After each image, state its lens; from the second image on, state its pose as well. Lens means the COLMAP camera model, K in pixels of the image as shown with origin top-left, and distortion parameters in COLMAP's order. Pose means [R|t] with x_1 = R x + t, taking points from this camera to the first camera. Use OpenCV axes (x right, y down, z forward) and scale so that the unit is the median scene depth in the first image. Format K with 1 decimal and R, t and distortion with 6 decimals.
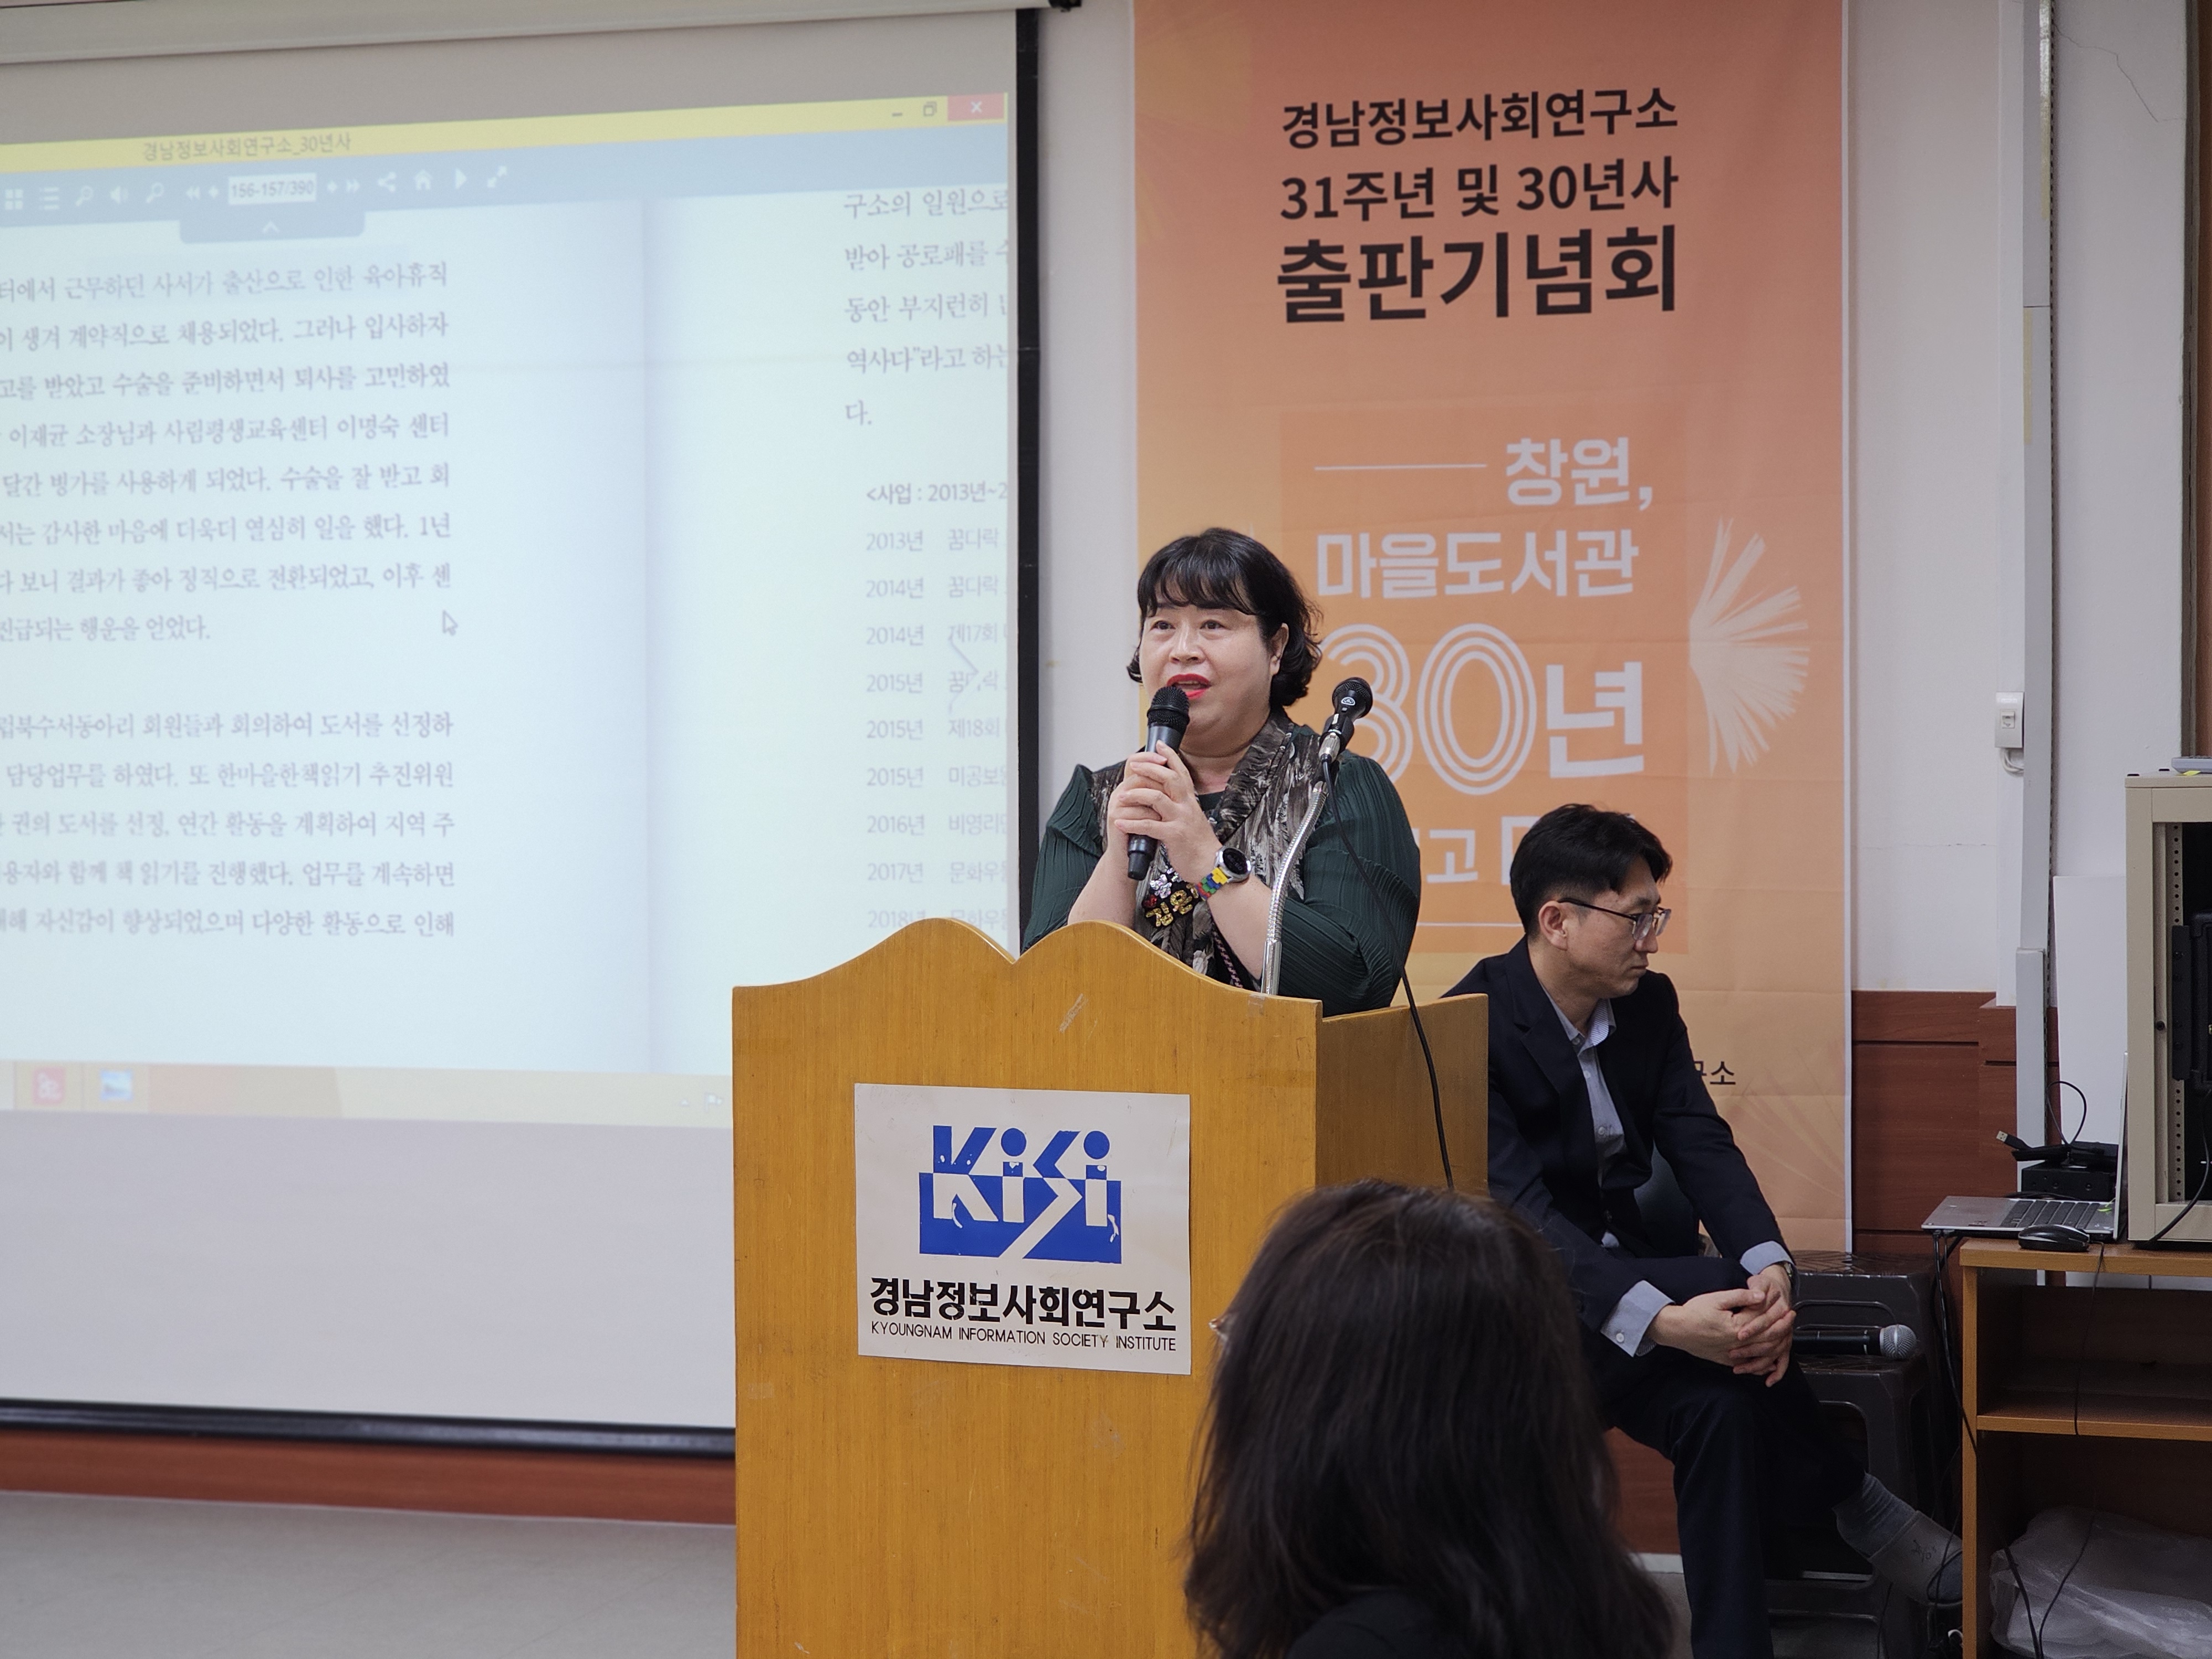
lens RADIAL K [[4565.1, 0, 1037.6], [0, 4565.1, 894.3], [0, 0, 1]] dist [-0.219177, 2.620066]
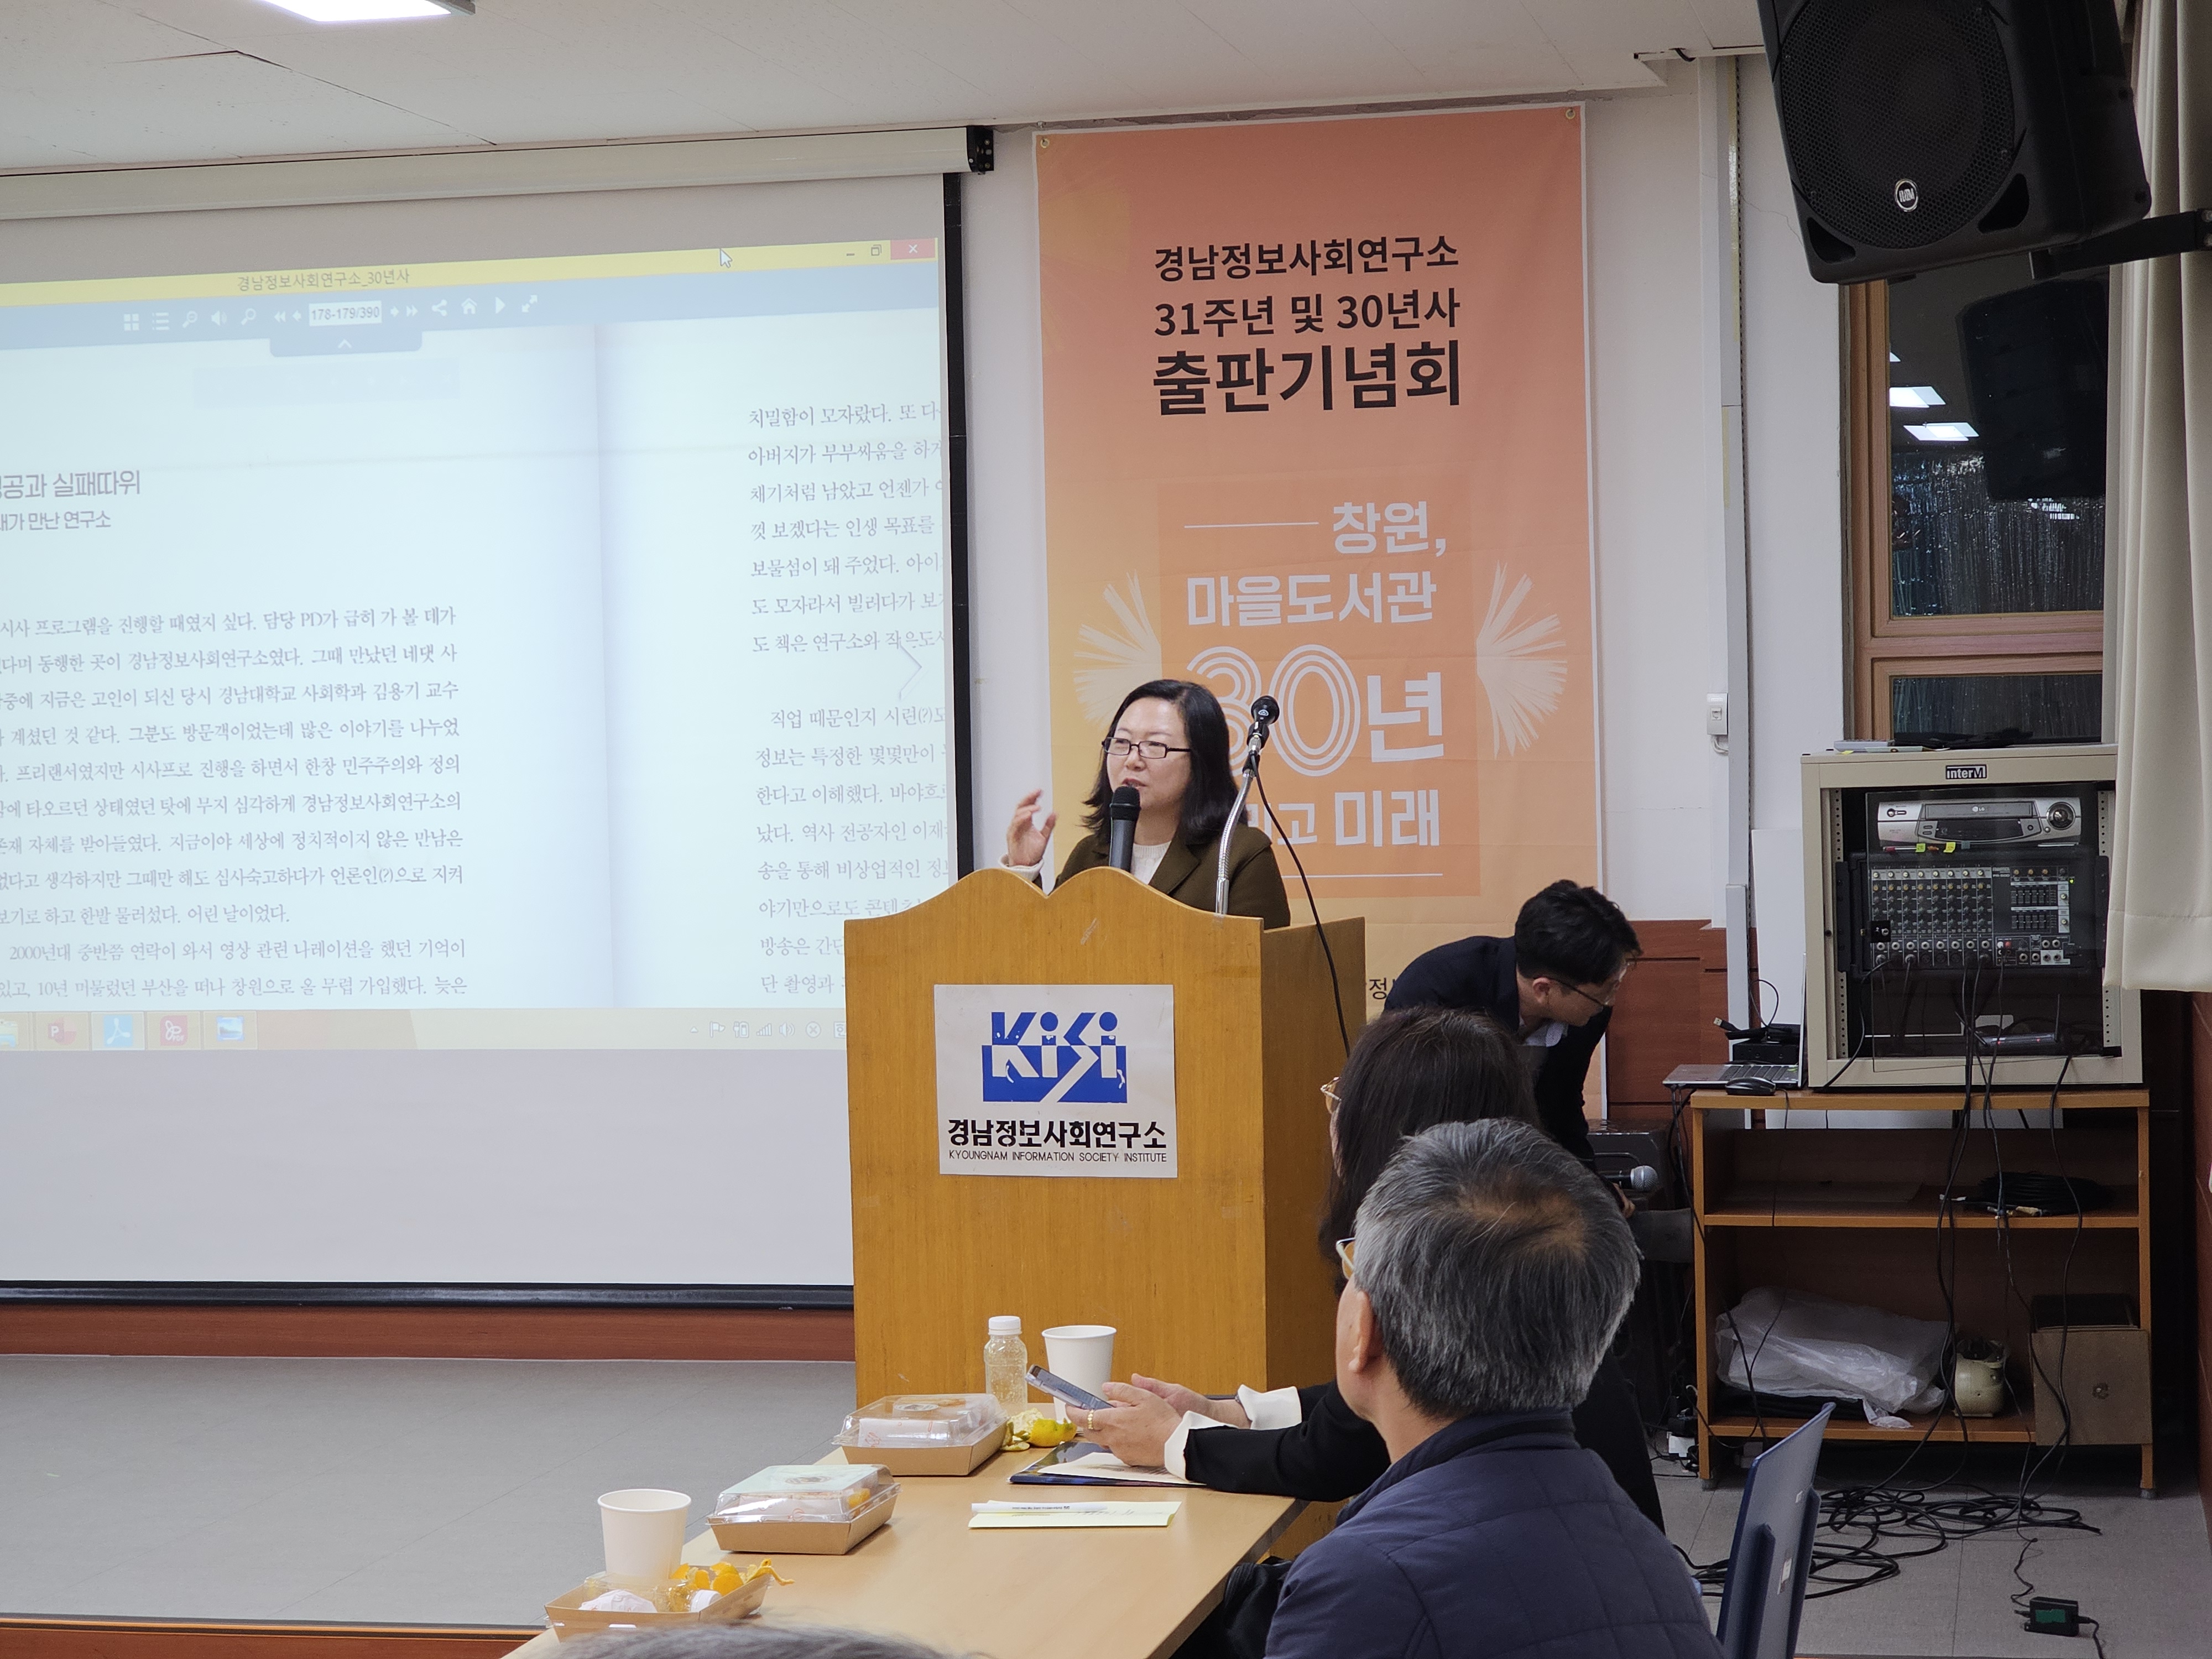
lens RADIAL K [[4756.0, 0, 1006.6], [0, 4756.0, 915.8], [0, 0, 1]] dist [-0.896371, 15.840944]
pose [[0.997904, -0.020037, 0.061533, -0.076285], [0.019644, 0.999783, 0.006986, 0.006886], [-0.061660, -0.005763, 0.998081, -0.345230]]
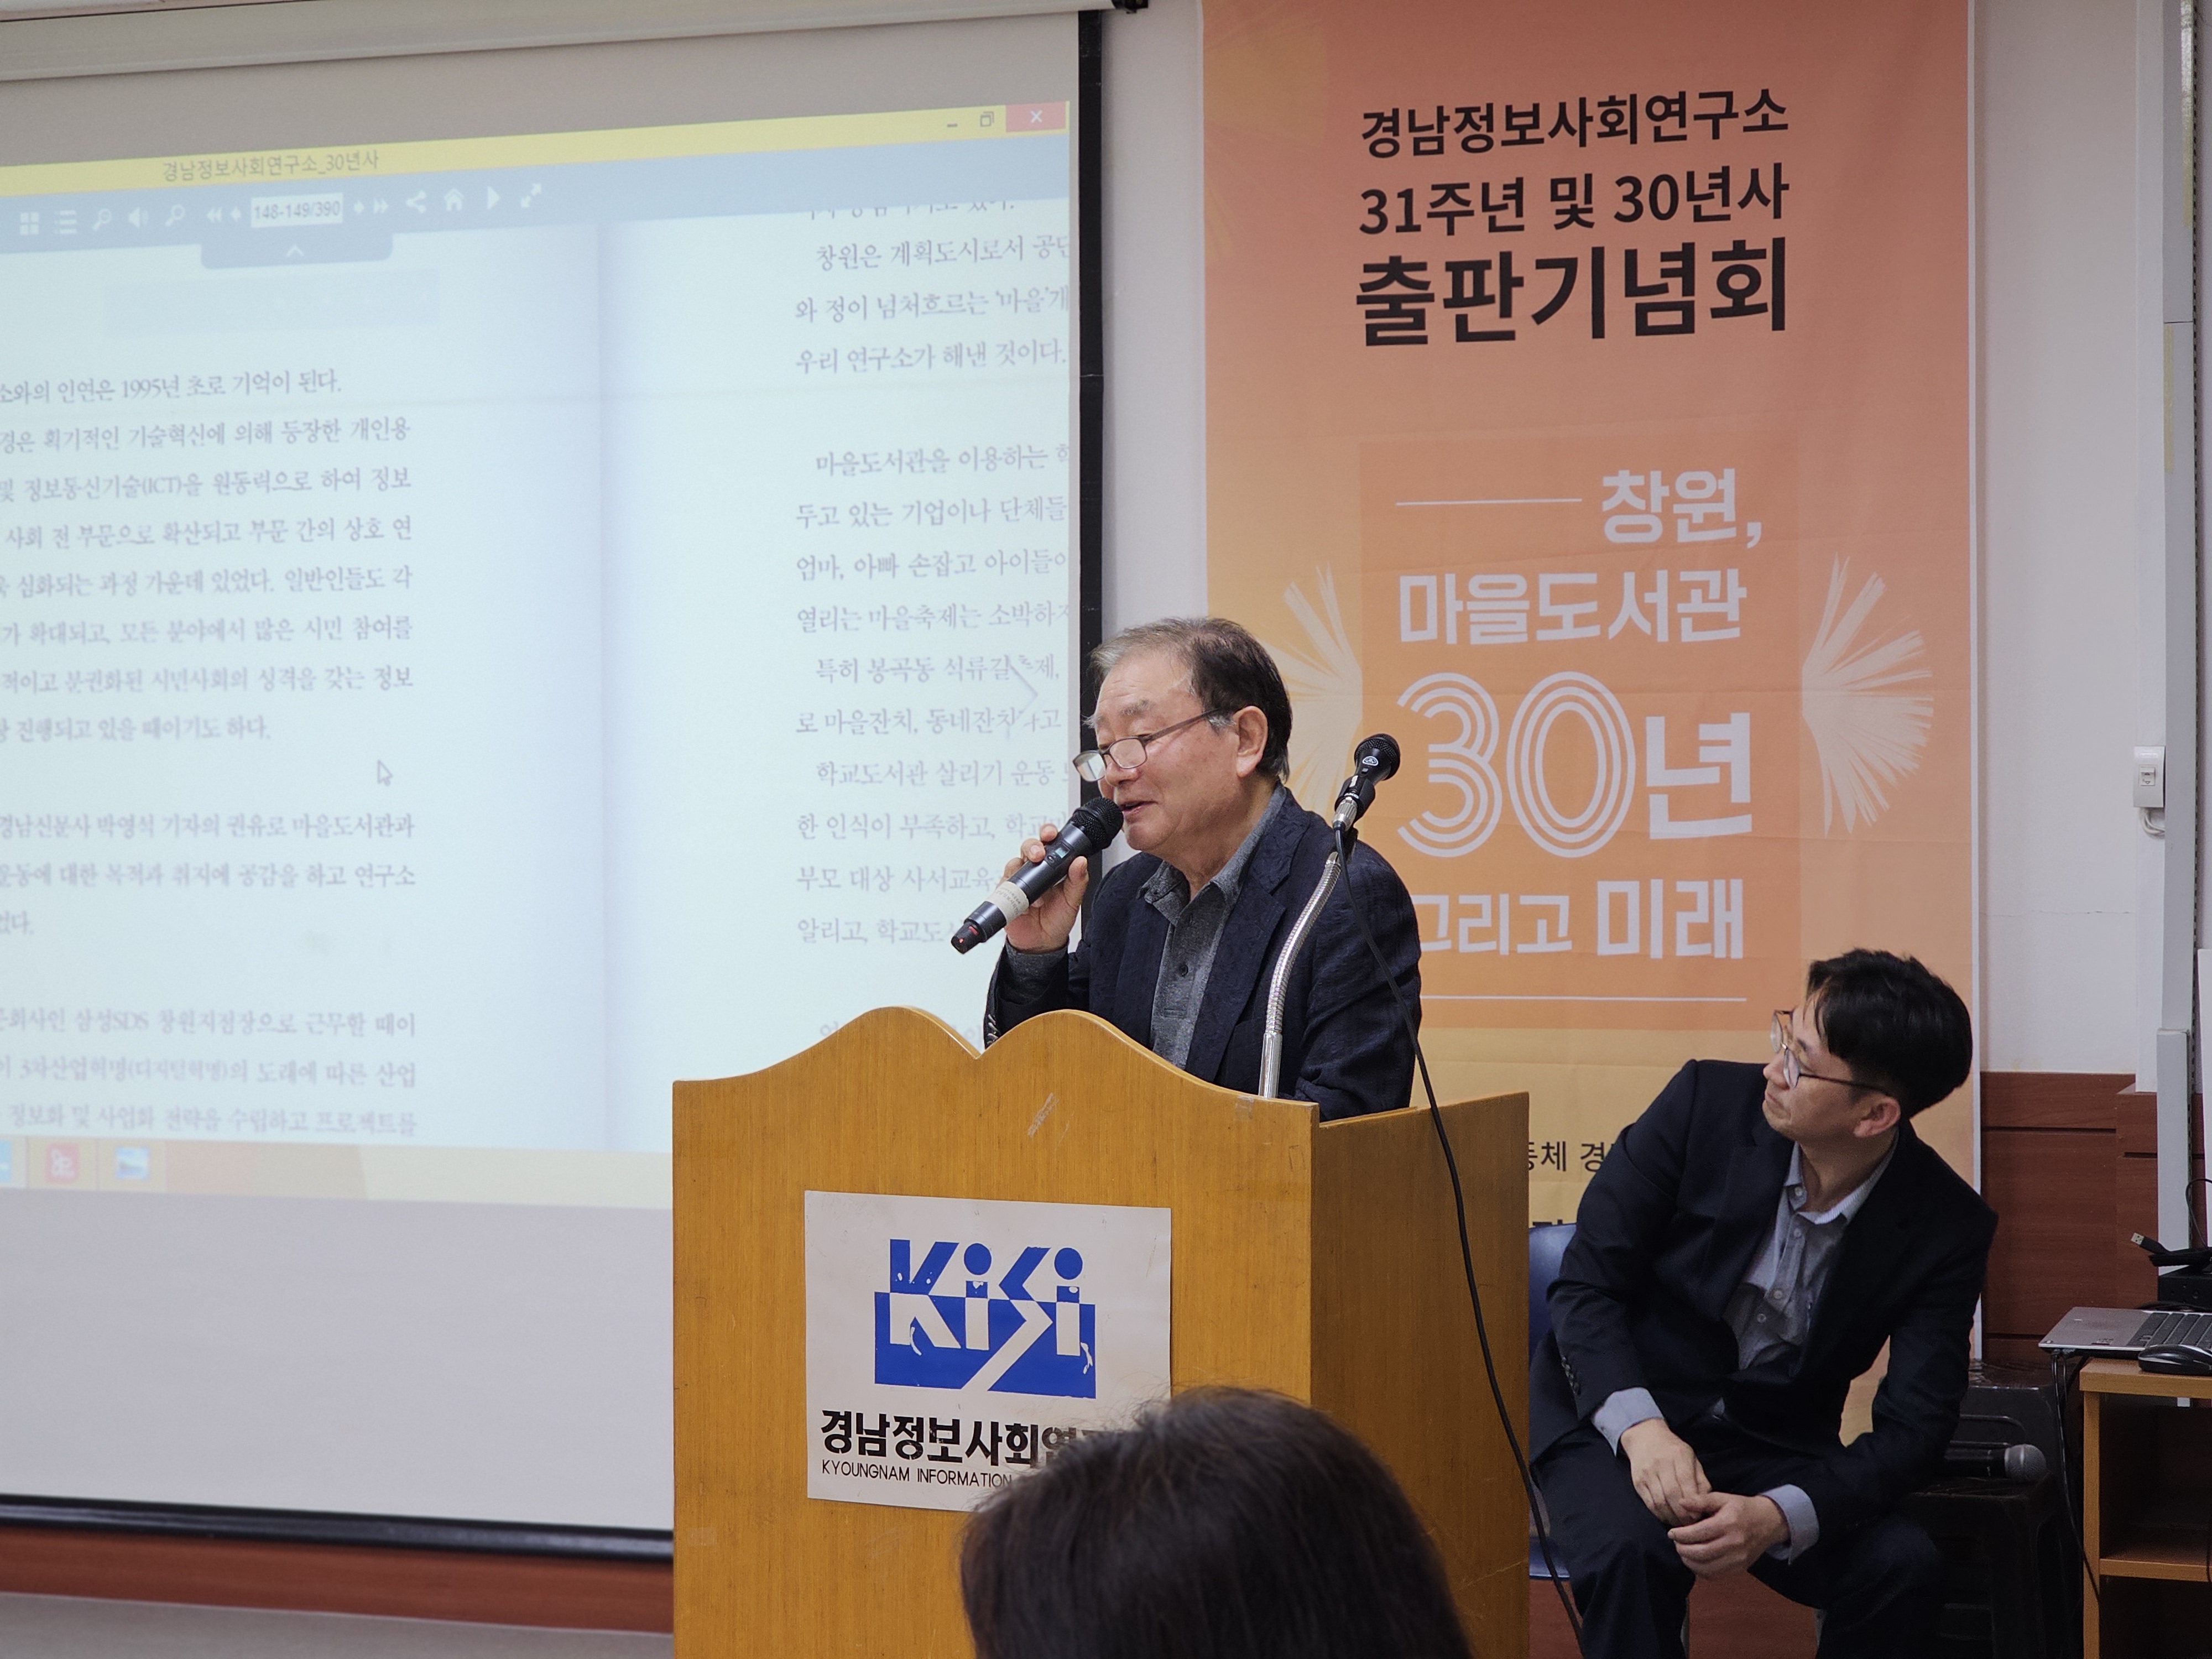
lens RADIAL K [[4517.9, 0, 1065.8], [0, 4517.9, 872.2], [0, 0, 1]] dist [-0.149313, 1.809757]
pose [[0.999069, 0.000995, -0.043122, 0.034203], [-0.001606, 0.999899, -0.014131, -0.005856], [0.043104, 0.014187, 0.998970, 0.085920]]
